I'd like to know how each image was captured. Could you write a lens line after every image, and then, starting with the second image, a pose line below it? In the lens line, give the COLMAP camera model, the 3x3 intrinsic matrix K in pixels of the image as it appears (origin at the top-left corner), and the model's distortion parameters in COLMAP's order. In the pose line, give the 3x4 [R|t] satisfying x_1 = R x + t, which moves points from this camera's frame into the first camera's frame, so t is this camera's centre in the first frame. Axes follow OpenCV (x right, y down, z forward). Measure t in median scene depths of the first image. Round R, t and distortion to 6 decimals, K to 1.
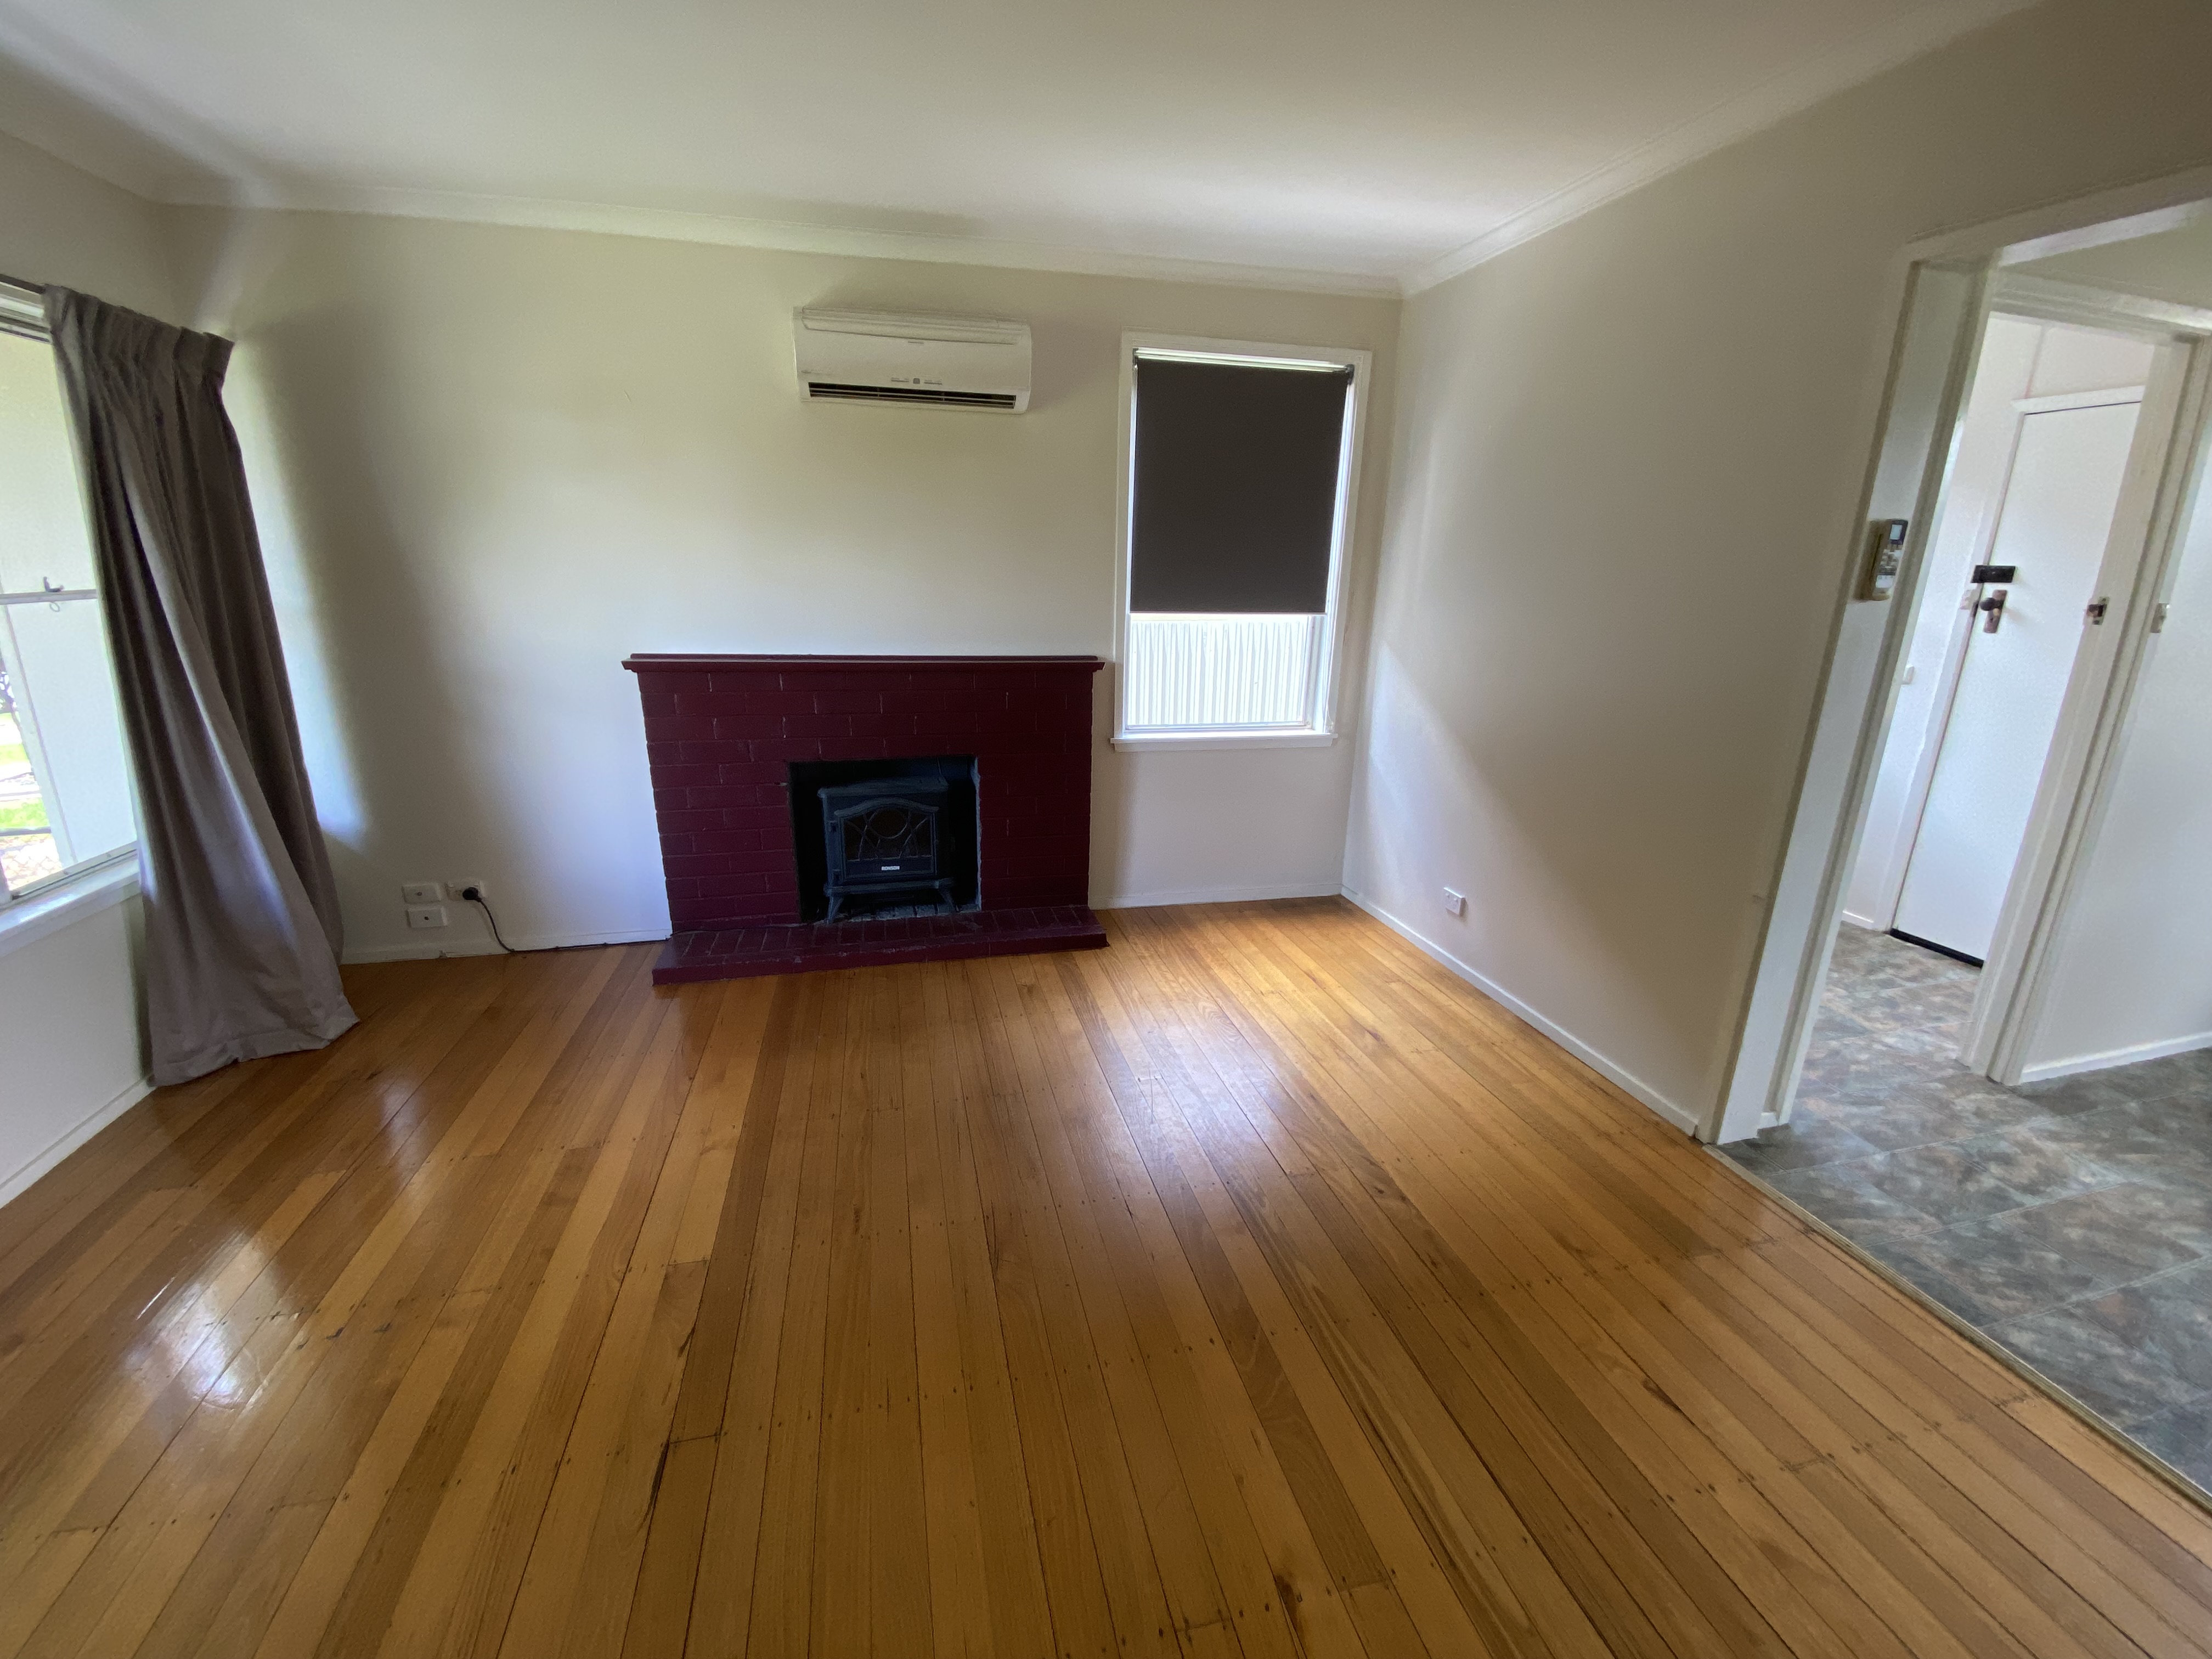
lens RADIAL K [[895.7, 0, 1100.5], [0, 895.7, 818.3], [0, 0, 1]] dist [-0.017143, -0.000758]
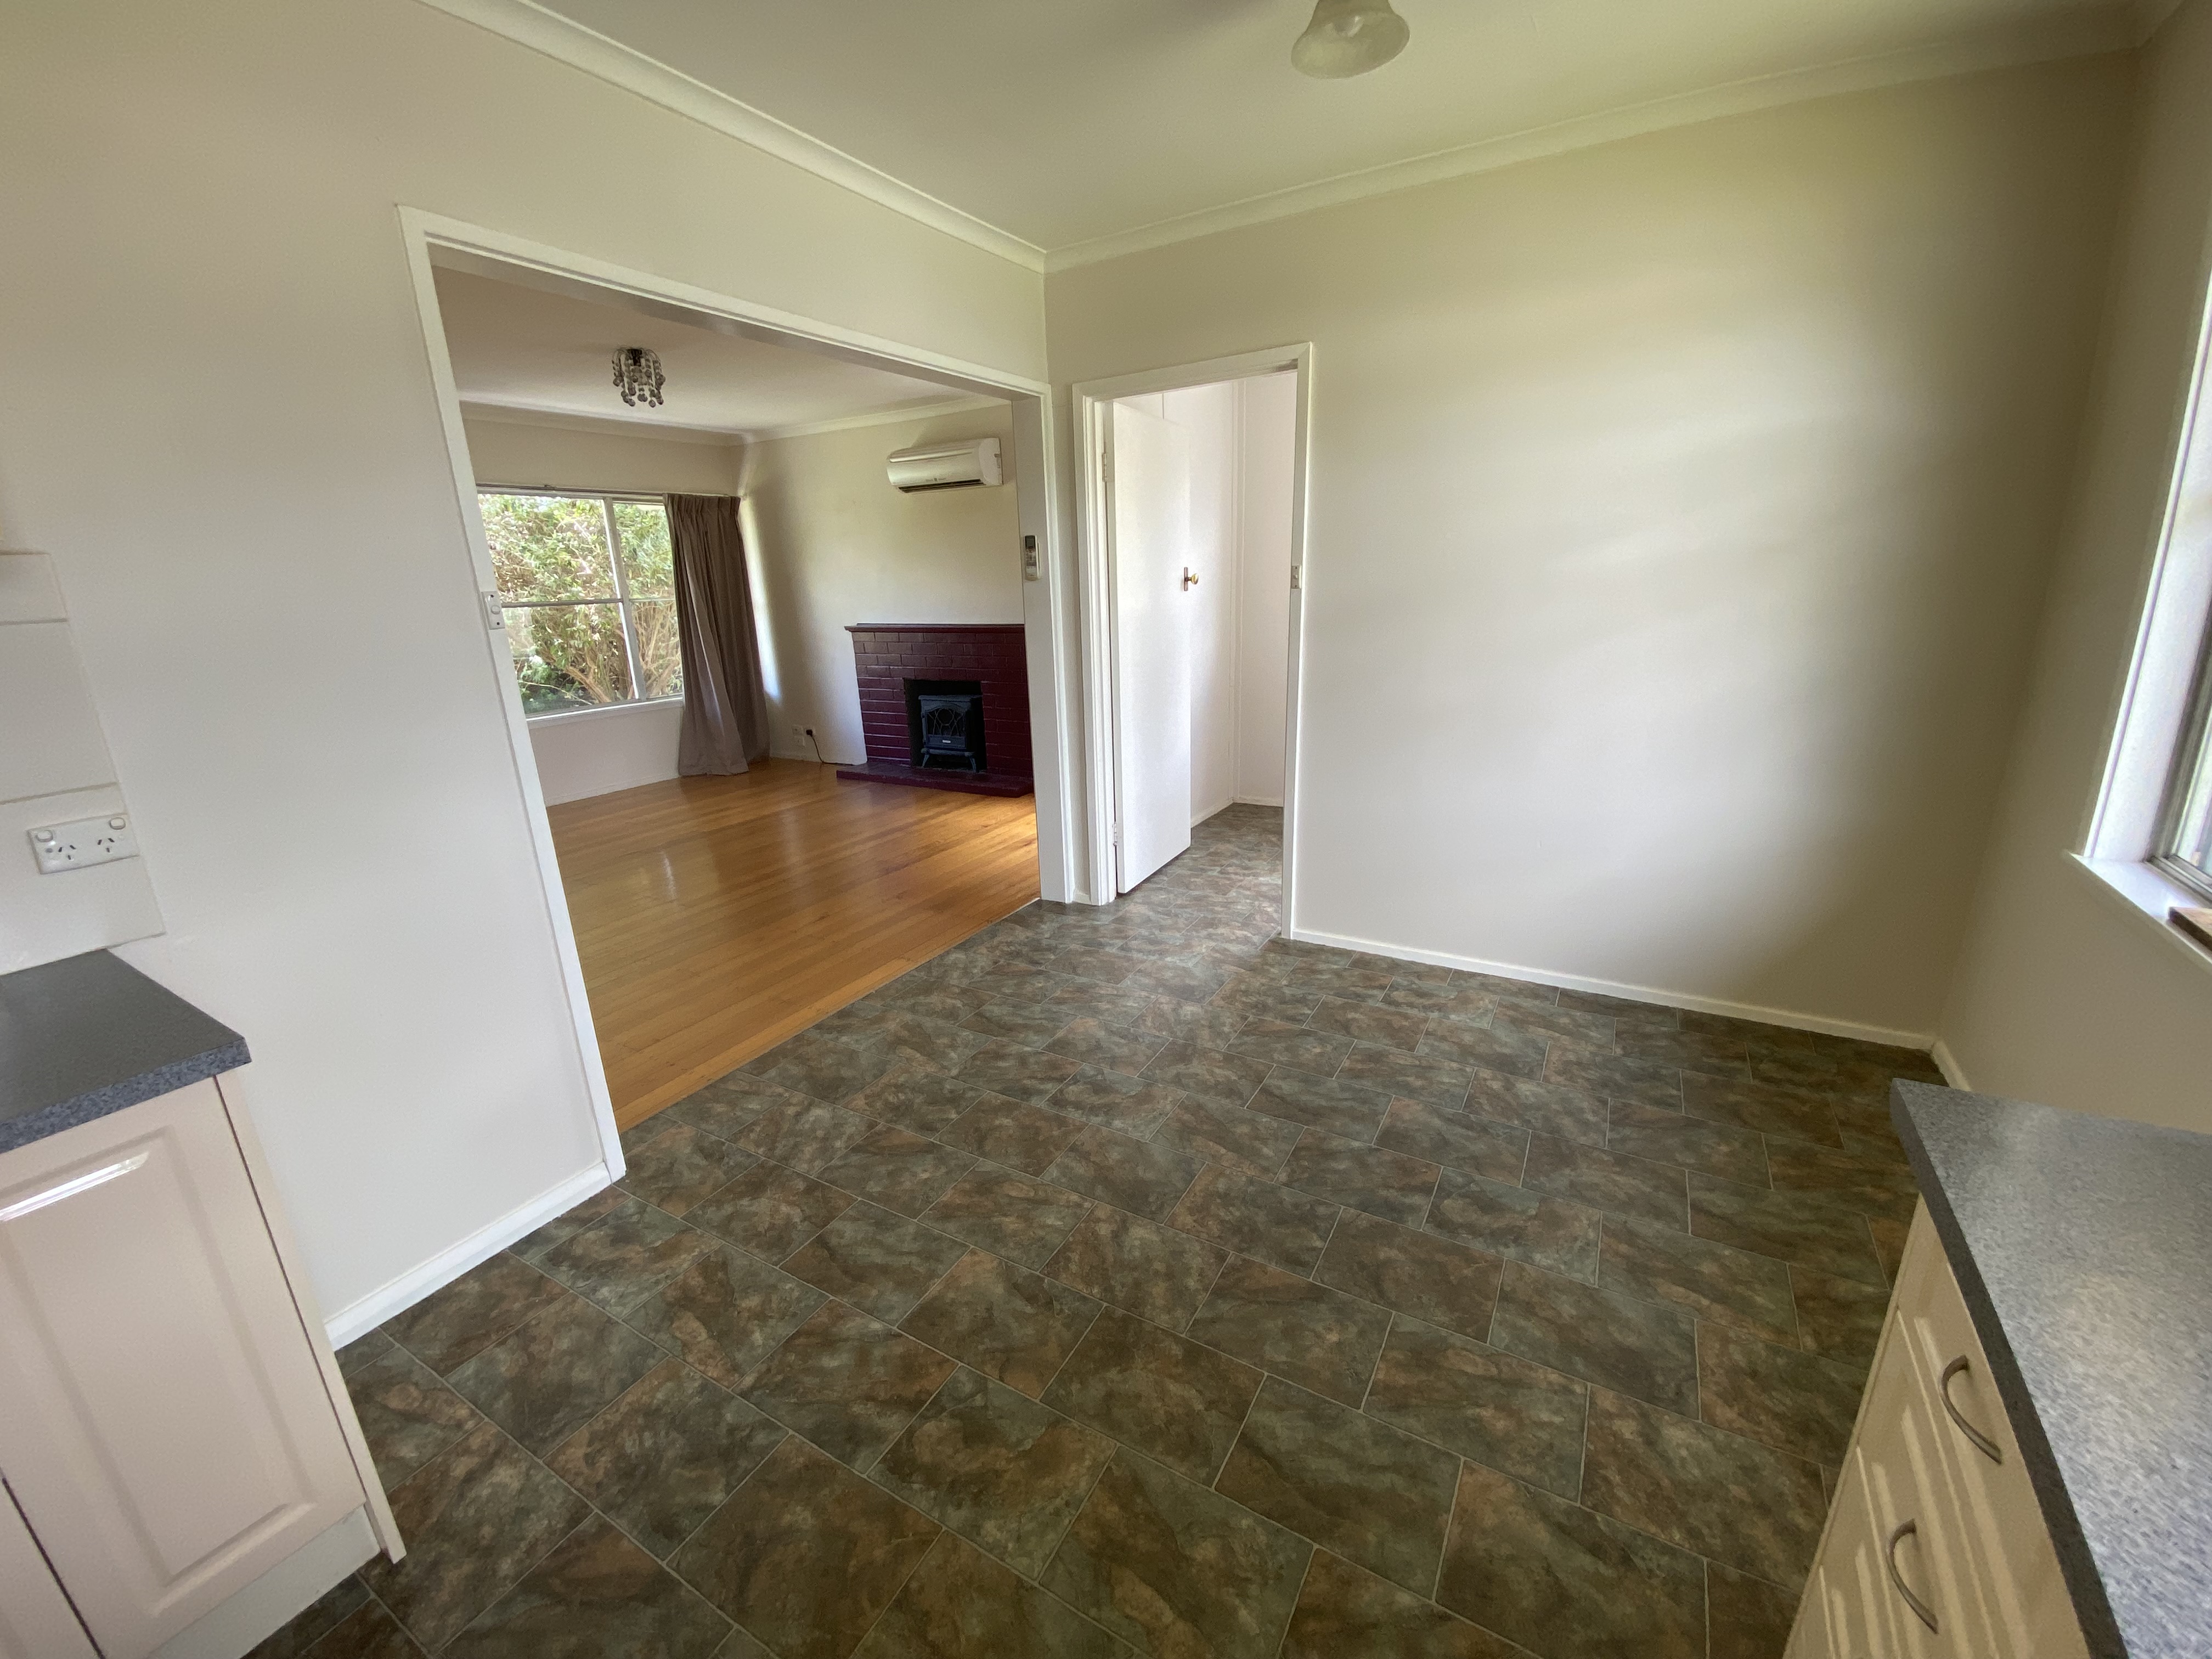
lens RADIAL K [[895.7, 0, 1095.7], [0, 895.7, 846.4], [0, 0, 1]] dist [-0.017143, -0.000758]
pose [[0.716650, 0.161897, -0.678382, 1.442335], [-0.152001, 0.985559, 0.074629, 0.095821], [0.680667, 0.049632, 0.730910, -0.136009]]
